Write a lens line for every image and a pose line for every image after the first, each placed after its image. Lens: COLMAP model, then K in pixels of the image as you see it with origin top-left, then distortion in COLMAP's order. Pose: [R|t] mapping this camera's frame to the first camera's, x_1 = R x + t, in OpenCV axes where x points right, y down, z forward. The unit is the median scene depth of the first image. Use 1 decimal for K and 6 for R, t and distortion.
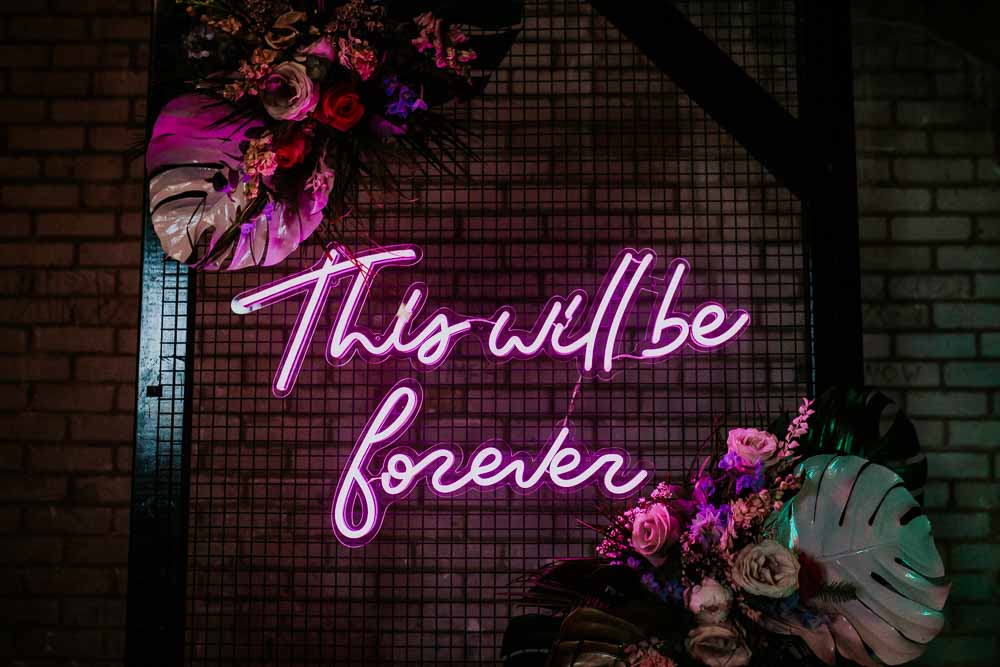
lens RADIAL K [[1083.4, 0, 543.4], [0, 1083.4, 330.0], [0, 0, 1]] dist [-0.033747, -0.004885]
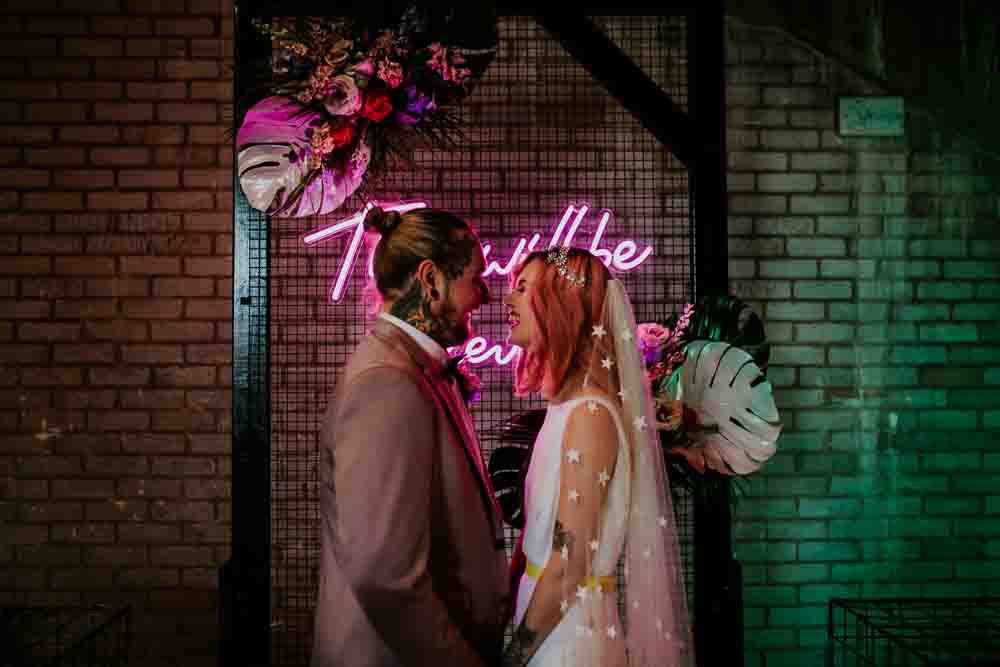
lens RADIAL K [[1049.2, 0, 500.0], [0, 1049.2, 333.5], [0, 0, 1]] dist [-0.021469, 0.021144]
pose [[0.999219, -0.004245, 0.039276, -0.075681], [0.001299, 0.997203, 0.074733, -0.004586], [-0.039484, -0.074624, 0.996430, -0.435047]]
